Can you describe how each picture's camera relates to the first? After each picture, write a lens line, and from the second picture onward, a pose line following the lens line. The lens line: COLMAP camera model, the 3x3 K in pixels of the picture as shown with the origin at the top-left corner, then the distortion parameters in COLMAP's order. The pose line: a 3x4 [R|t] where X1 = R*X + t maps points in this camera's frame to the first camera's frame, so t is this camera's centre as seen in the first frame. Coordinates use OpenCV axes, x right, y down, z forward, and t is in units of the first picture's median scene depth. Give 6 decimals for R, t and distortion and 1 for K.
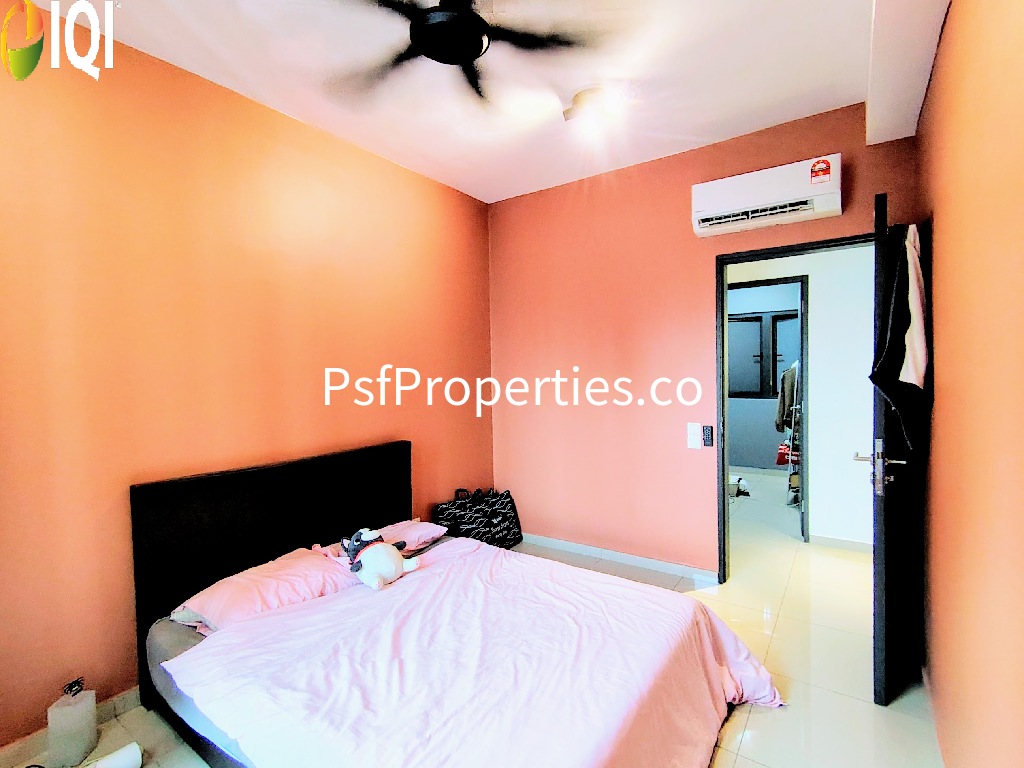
lens RADIAL K [[488.4, 0, 515.3], [0, 488.4, 380.1], [0, 0, 1]] dist [0.013460, -0.000643]
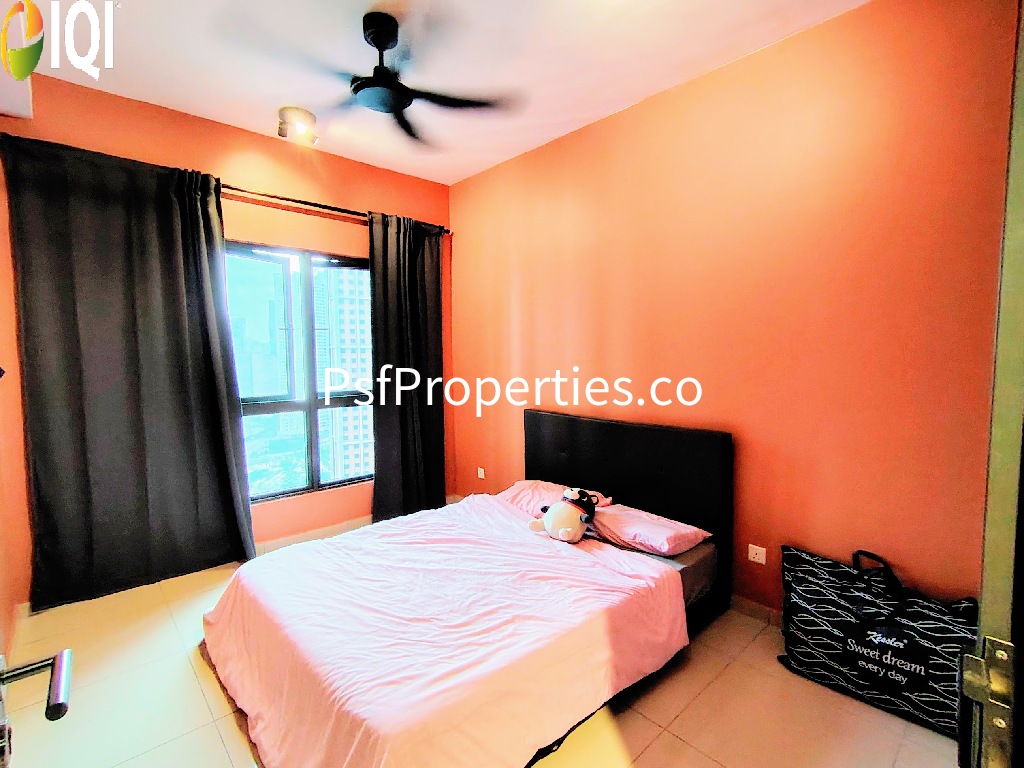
lens RADIAL K [[488.4, 0, 515.3], [0, 488.4, 380.1], [0, 0, 1]] dist [0.013460, -0.000643]
pose [[-0.216611, 0.081420, -0.972857, 0.530466], [-0.002260, 0.996472, 0.083899, -0.020149], [0.976255, 0.020372, -0.215663, 0.762868]]
